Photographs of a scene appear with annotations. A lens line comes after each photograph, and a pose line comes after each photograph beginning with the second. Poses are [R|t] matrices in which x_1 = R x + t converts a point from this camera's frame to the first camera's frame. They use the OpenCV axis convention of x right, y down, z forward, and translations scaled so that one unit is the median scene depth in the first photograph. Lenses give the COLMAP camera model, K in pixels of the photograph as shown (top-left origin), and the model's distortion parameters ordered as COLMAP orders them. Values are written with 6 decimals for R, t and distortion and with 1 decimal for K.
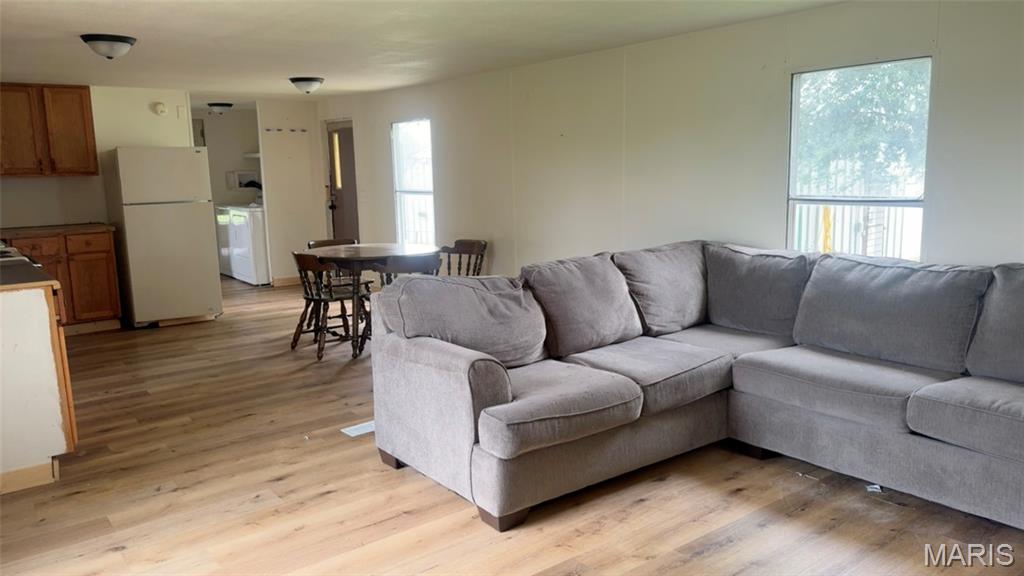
lens RADIAL K [[748.7, 0, 512.5], [0, 748.7, 287.3], [0, 0, 1]] dist [0.009942, -0.009986]
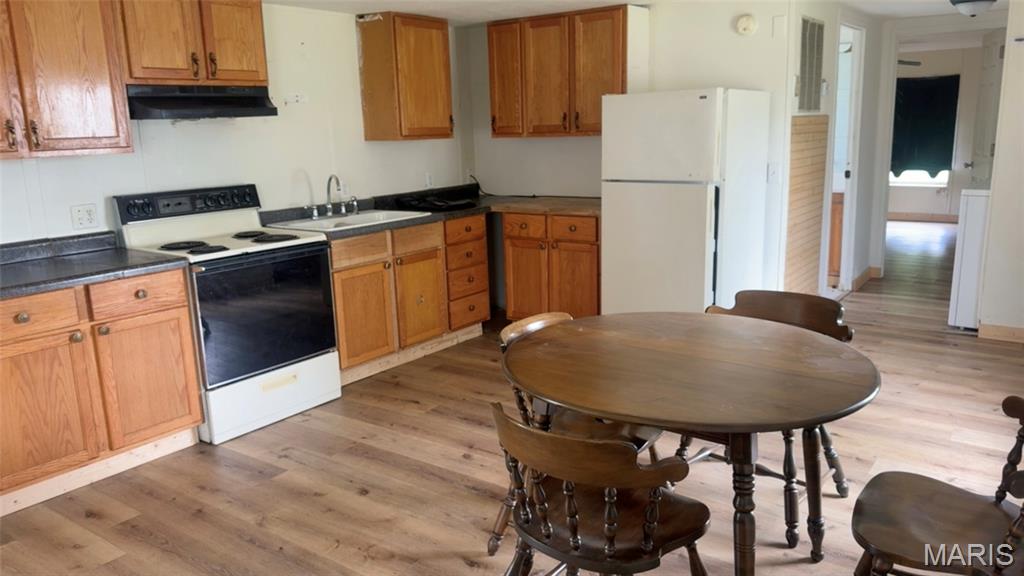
lens RADIAL K [[748.7, 0, 511.7], [0, 748.7, 293.6], [0, 0, 1]] dist [0.009942, -0.009986]
pose [[0.259472, 0.217663, -0.940902, 0.129679], [-0.121354, 0.973897, 0.191830, -0.133111], [0.958096, 0.064408, 0.279113, 0.754632]]
